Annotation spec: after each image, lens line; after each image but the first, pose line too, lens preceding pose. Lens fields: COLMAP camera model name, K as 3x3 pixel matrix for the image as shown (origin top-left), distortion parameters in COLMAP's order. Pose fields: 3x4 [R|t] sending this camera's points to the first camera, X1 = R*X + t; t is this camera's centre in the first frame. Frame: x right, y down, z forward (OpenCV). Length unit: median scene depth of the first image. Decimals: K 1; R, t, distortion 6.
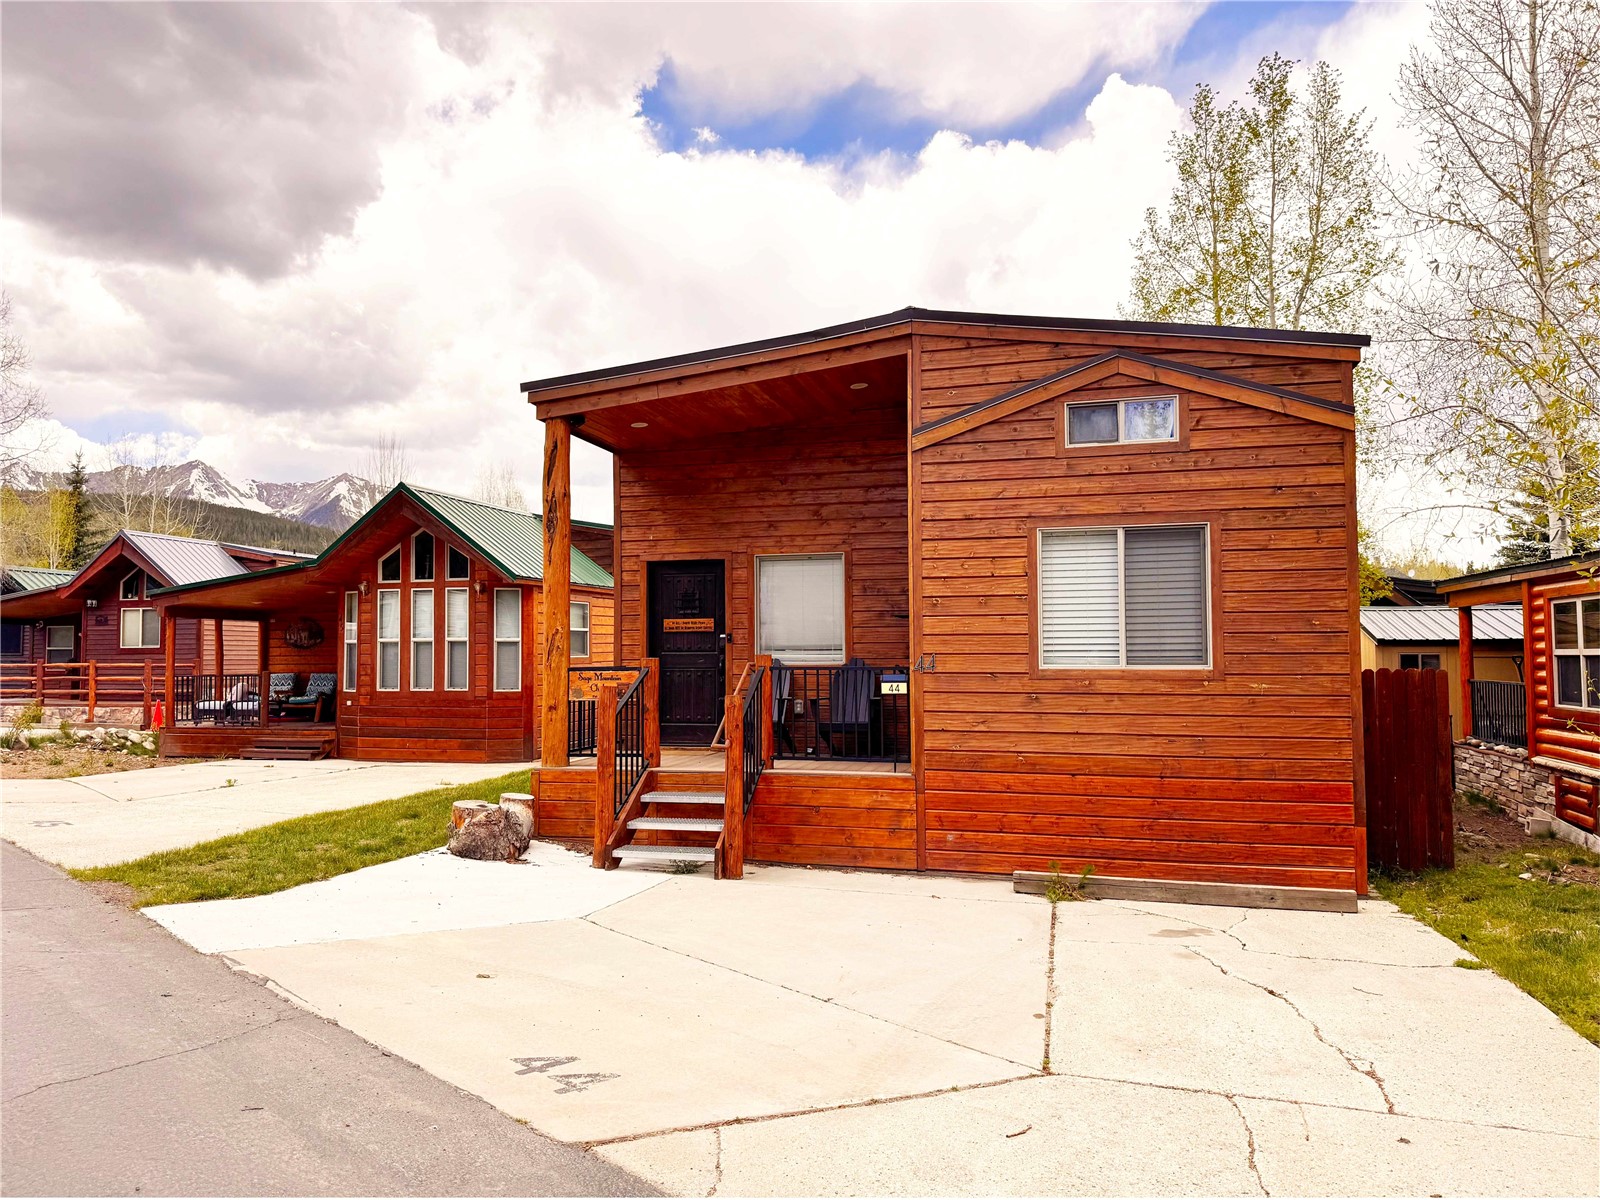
lens RADIAL K [[1120.6, 0, 796.3], [0, 1120.6, 607.8], [0, 0, 1]] dist [-0.008681, -0.001415]
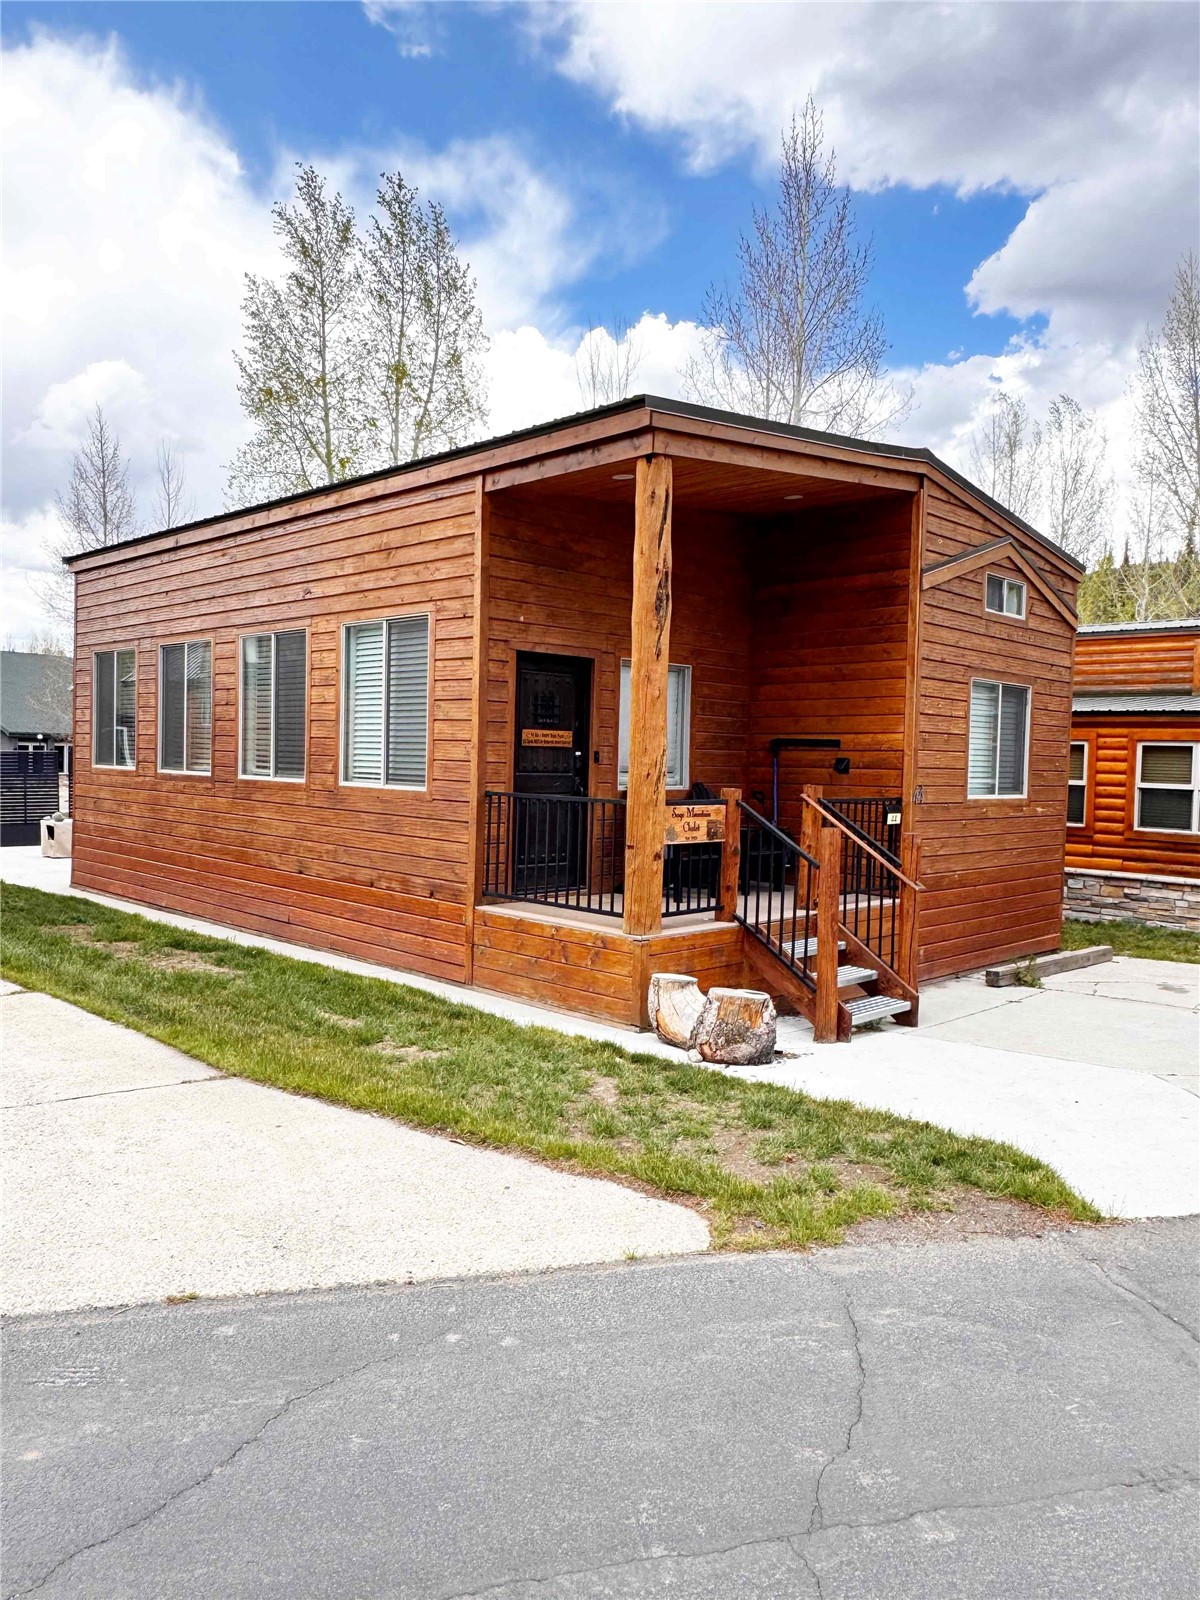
lens RADIAL K [[1120.6, 0, 599.1], [0, 1120.6, 792.5], [0, 0, 1]] dist [-0.008681, -0.001415]
pose [[0.498179, -0.009889, 0.867018, -0.914097], [-0.066706, 0.996534, 0.049695, 0.014316], [-0.864504, -0.082592, 0.495793, 0.705915]]
